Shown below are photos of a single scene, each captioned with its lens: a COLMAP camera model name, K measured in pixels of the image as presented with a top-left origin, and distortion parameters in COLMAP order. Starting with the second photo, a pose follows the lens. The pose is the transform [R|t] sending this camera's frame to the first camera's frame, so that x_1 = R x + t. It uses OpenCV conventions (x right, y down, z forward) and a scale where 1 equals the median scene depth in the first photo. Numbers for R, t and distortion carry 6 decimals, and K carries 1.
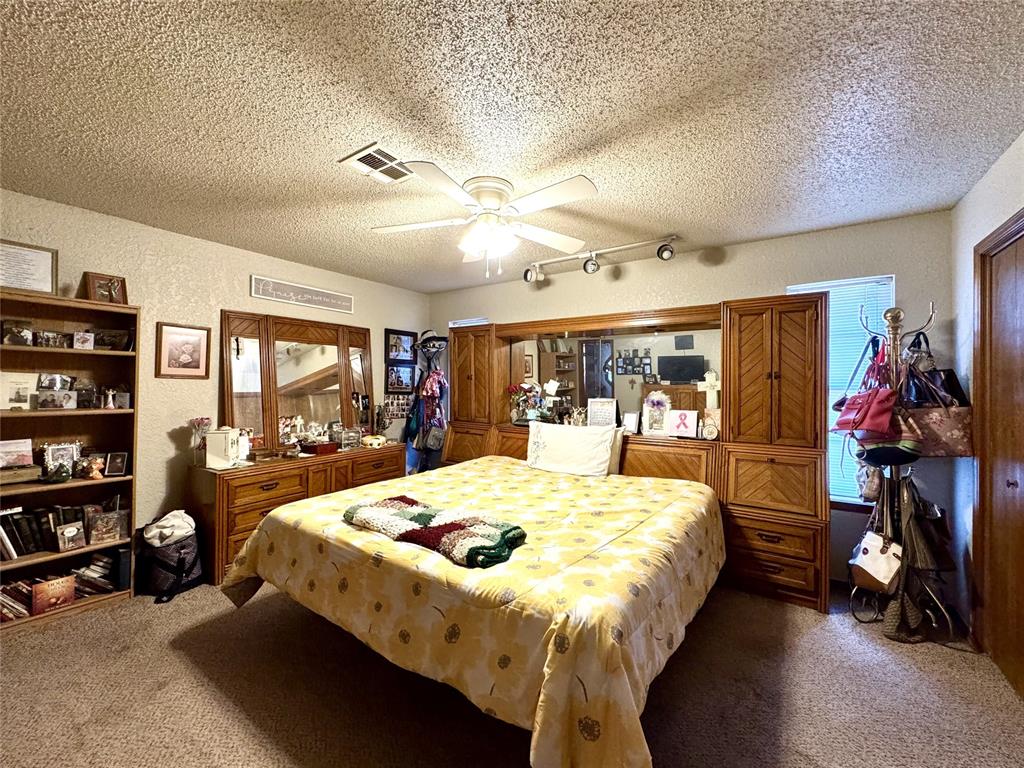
lens RADIAL K [[413.3, 0, 510.7], [0, 413.3, 382.7], [0, 0, 1]] dist [-0.002278, -0.000028]
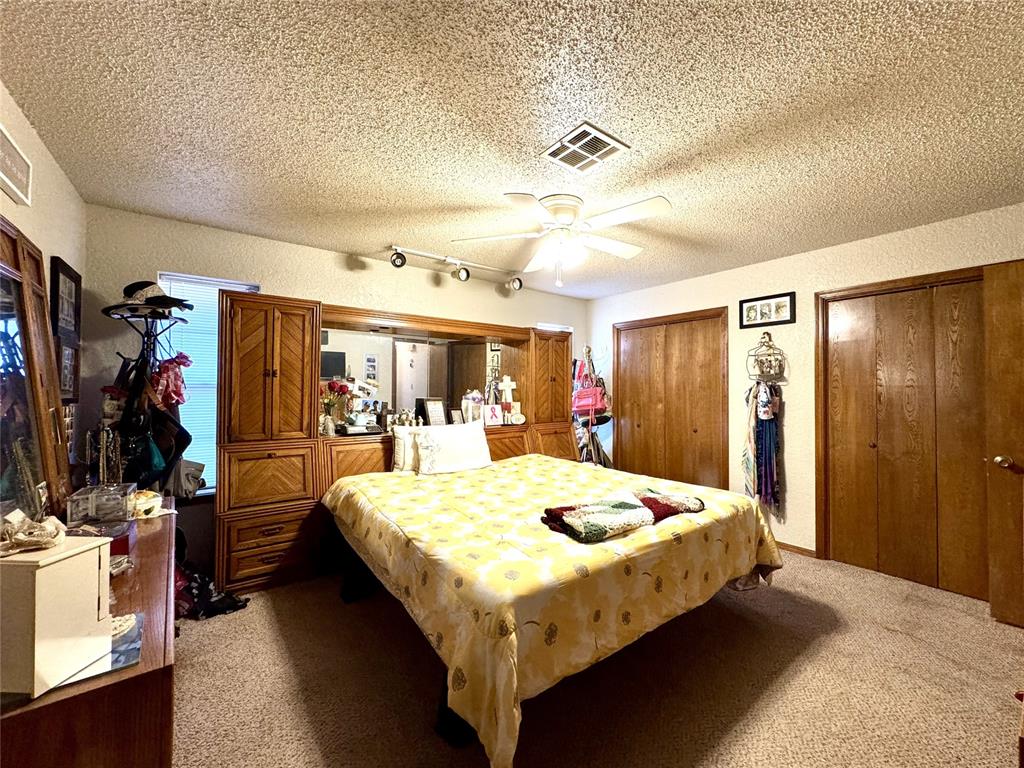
lens RADIAL K [[408.4, 0, 510.8], [0, 408.4, 384.3], [0, 0, 1]] dist [-0.004214, 0.000103]
pose [[0.322816, 0.000207, 0.946462, -0.926962], [-0.008469, 0.999961, 0.002670, -0.000523], [-0.946424, -0.008877, 0.322805, 0.645101]]
